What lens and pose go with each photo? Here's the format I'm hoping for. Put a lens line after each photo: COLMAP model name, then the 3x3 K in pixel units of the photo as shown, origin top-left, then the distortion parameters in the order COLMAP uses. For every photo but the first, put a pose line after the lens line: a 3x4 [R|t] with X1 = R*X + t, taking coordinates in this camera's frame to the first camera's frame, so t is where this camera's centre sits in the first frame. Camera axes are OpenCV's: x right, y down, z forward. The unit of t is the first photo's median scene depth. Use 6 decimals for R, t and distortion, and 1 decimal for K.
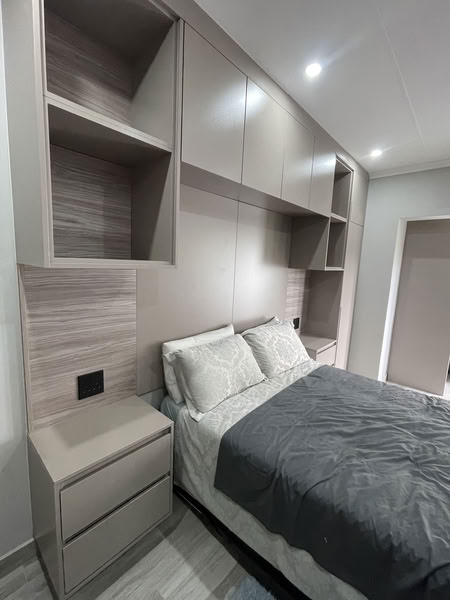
lens RADIAL K [[266.4, 0, 224.4], [0, 266.4, 298.7], [0, 0, 1]] dist [-0.002676, -0.000336]
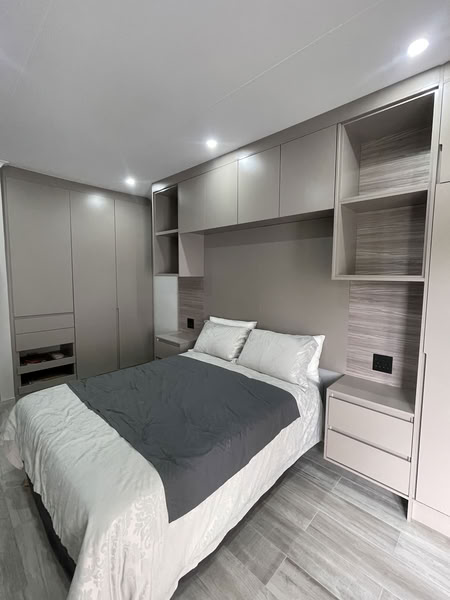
lens RADIAL K [[266.4, 0, 225.2], [0, 266.4, 298.9], [0, 0, 1]] dist [-0.002676, -0.000336]
pose [[-0.019941, 0.057442, -0.998150, 1.900765], [-0.138956, 0.988500, 0.059662, -0.099435], [0.990098, 0.139889, -0.011729, 1.246372]]
